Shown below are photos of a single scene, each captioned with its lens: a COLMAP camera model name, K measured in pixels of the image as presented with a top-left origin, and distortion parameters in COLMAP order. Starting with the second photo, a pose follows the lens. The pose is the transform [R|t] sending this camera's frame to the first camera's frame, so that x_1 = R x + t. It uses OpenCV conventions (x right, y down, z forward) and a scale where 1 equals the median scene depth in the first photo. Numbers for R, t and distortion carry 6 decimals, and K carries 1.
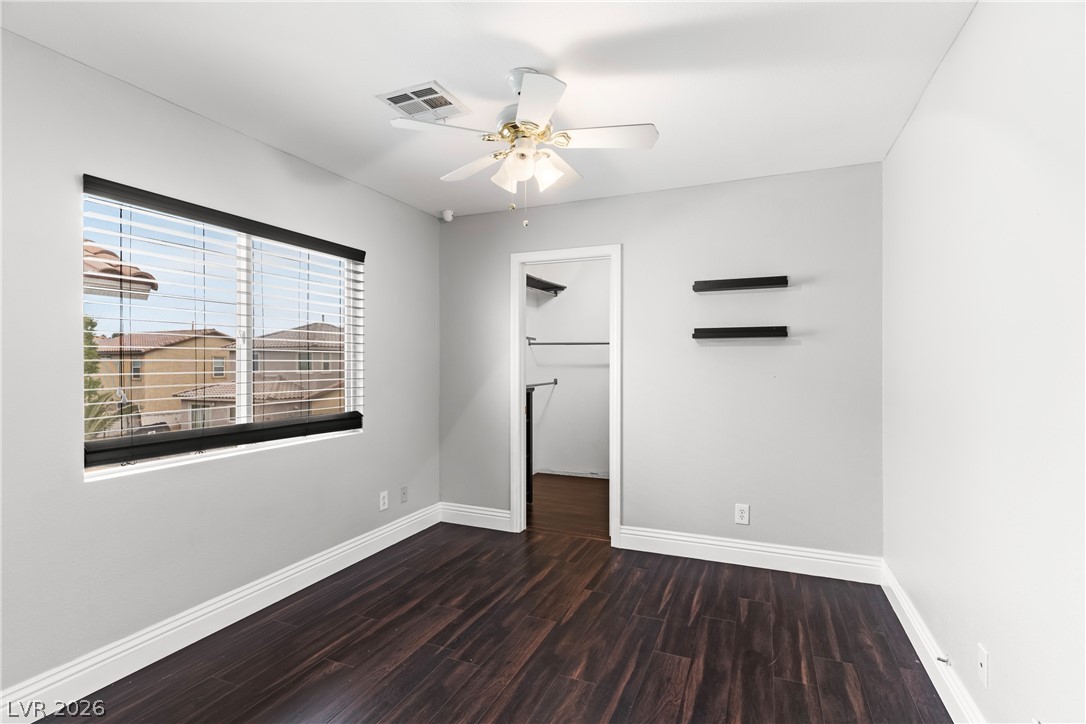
lens RADIAL K [[522.4, 0, 542.5], [0, 522.4, 360.8], [0, 0, 1]] dist [0.004342, 0.000175]
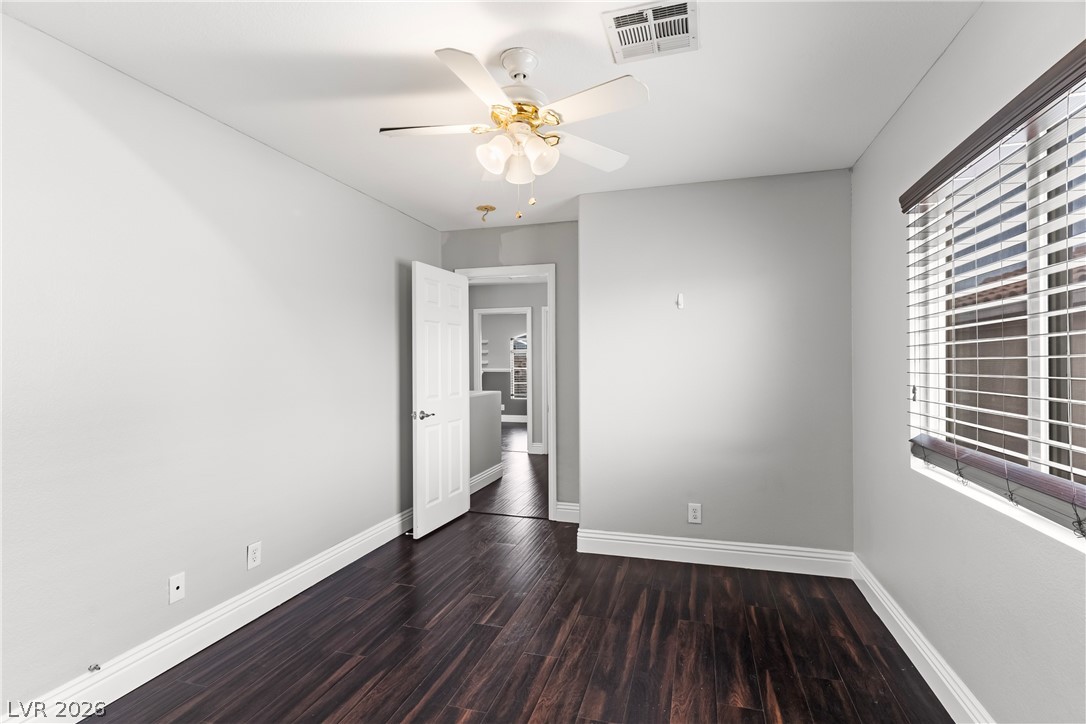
lens RADIAL K [[522.4, 0, 543.3], [0, 522.4, 361.8], [0, 0, 1]] dist [0.004342, 0.000175]
pose [[-0.993305, 0.008471, -0.115212, 0.033327], [0.008339, 0.999964, 0.001630, -0.001837], [0.115222, 0.000659, -0.993340, 1.959579]]
